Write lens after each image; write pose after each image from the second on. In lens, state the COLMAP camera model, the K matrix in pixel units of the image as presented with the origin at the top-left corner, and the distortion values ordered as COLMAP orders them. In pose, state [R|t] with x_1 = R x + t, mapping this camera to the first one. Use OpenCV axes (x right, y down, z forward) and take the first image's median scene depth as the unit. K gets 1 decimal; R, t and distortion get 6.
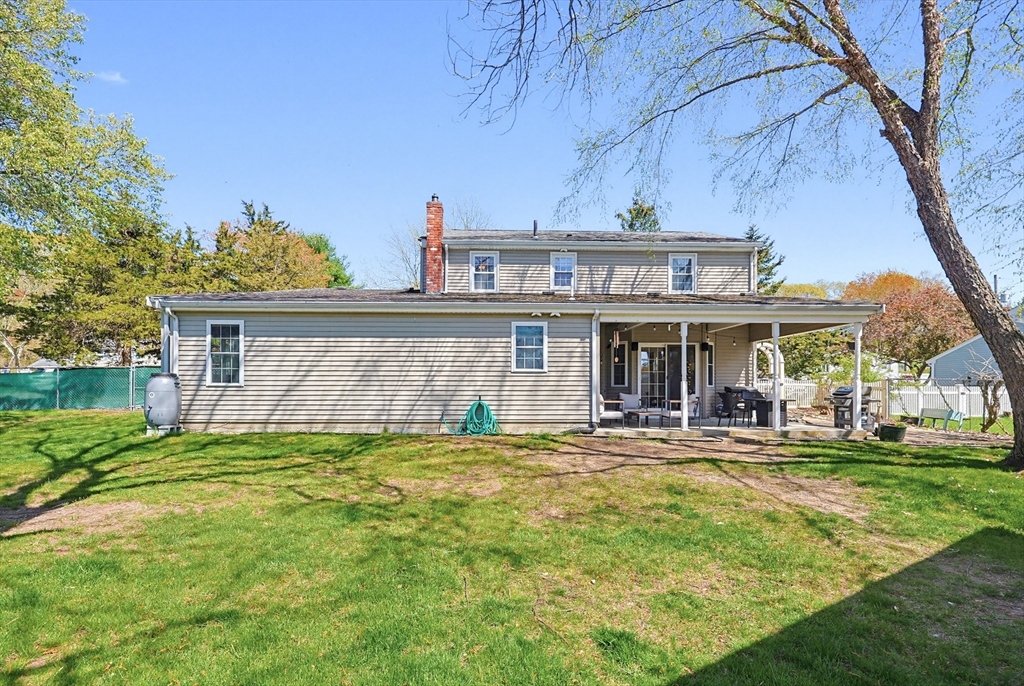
lens RADIAL K [[446.7, 0, 512.5], [0, 446.7, 386.9], [0, 0, 1]] dist [-0.002238, 0.000656]
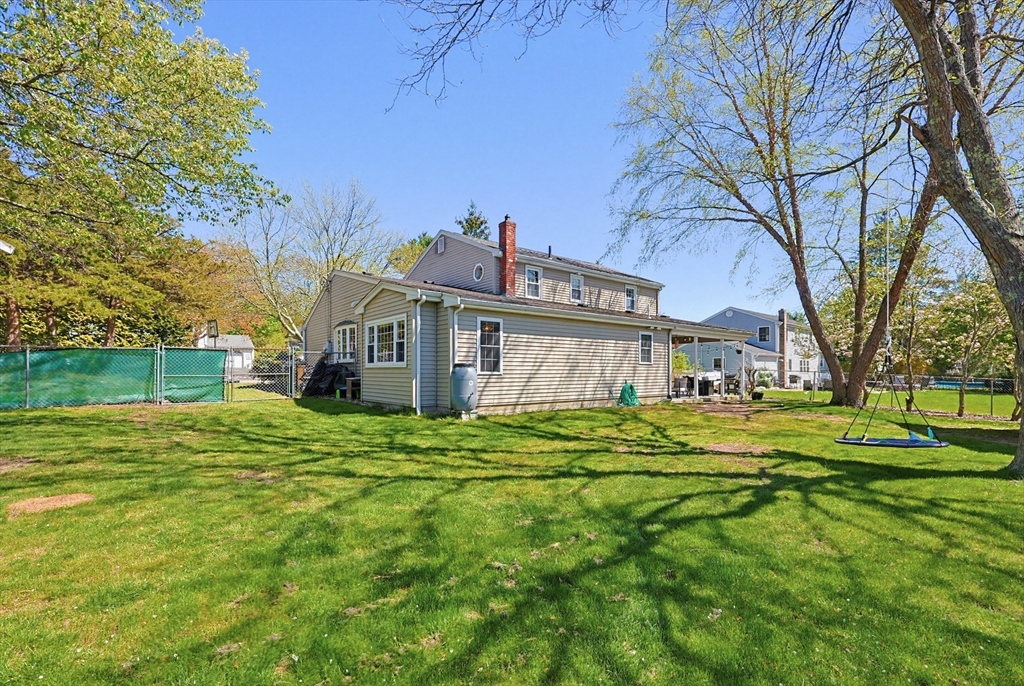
lens RADIAL K [[446.7, 0, 519.7], [0, 446.7, 366.2], [0, 0, 1]] dist [-0.002238, 0.000656]
pose [[0.800750, 0.005100, 0.598977, -1.246976], [0.003951, 0.999897, -0.013795, -0.007208], [-0.598986, 0.013413, 0.800647, 0.024271]]
